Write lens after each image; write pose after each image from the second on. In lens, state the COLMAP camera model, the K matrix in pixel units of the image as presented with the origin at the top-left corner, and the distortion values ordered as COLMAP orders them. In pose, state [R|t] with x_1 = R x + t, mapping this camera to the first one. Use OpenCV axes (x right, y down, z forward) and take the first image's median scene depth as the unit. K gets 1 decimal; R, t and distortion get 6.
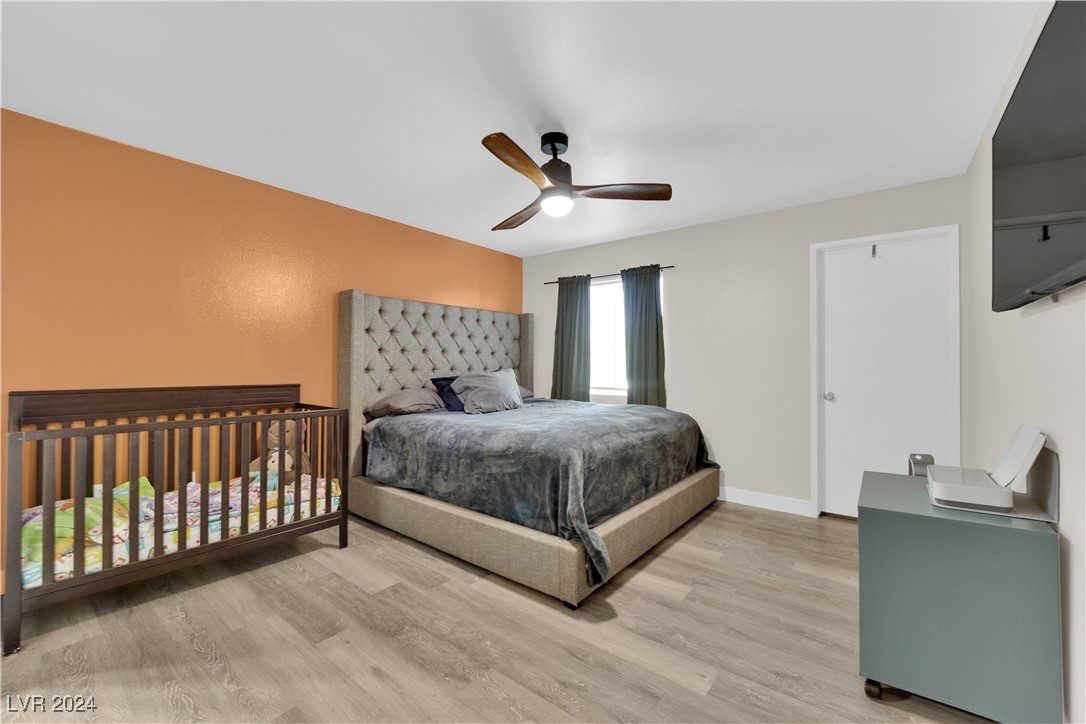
lens RADIAL K [[436.0, 0, 542.4], [0, 436.0, 359.0], [0, 0, 1]] dist [-0.013983, -0.000877]
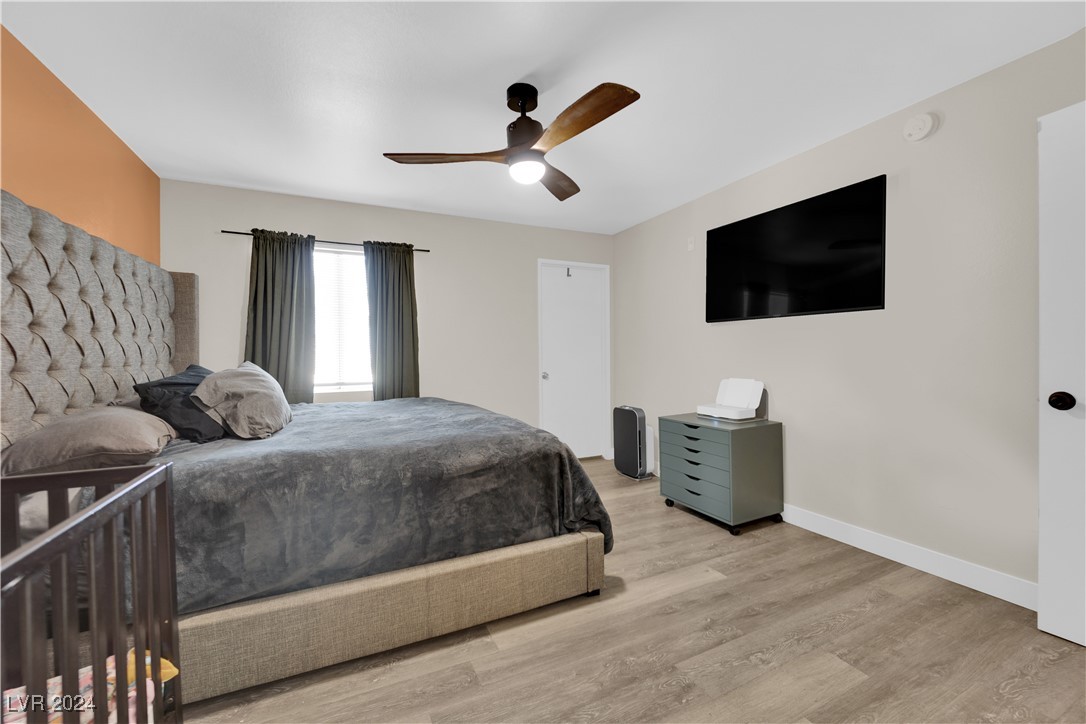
lens RADIAL K [[435.3, 0, 541.9], [0, 435.3, 359.0], [0, 0, 1]] dist [-0.009716, -0.003878]
pose [[0.441488, -0.019565, 0.897054, -0.691018], [0.000145, 0.999764, 0.021734, 0.007286], [-0.897267, -0.009465, 0.441386, 0.532700]]
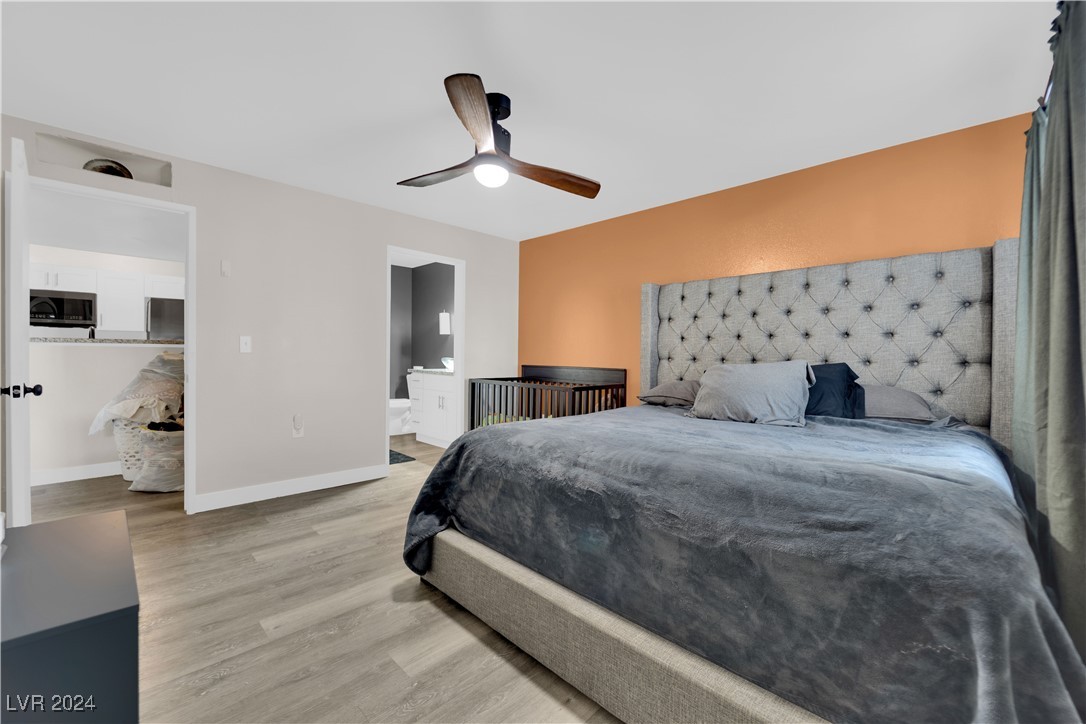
lens RADIAL K [[436.0, 0, 542.4], [0, 436.0, 359.0], [0, 0, 1]] dist [-0.013983, -0.000877]
pose [[-0.105032, 0.009337, -0.994425, 0.859242], [0.003237, 0.999954, 0.009047, 0.021451], [0.994464, -0.002269, -0.105057, 1.106874]]
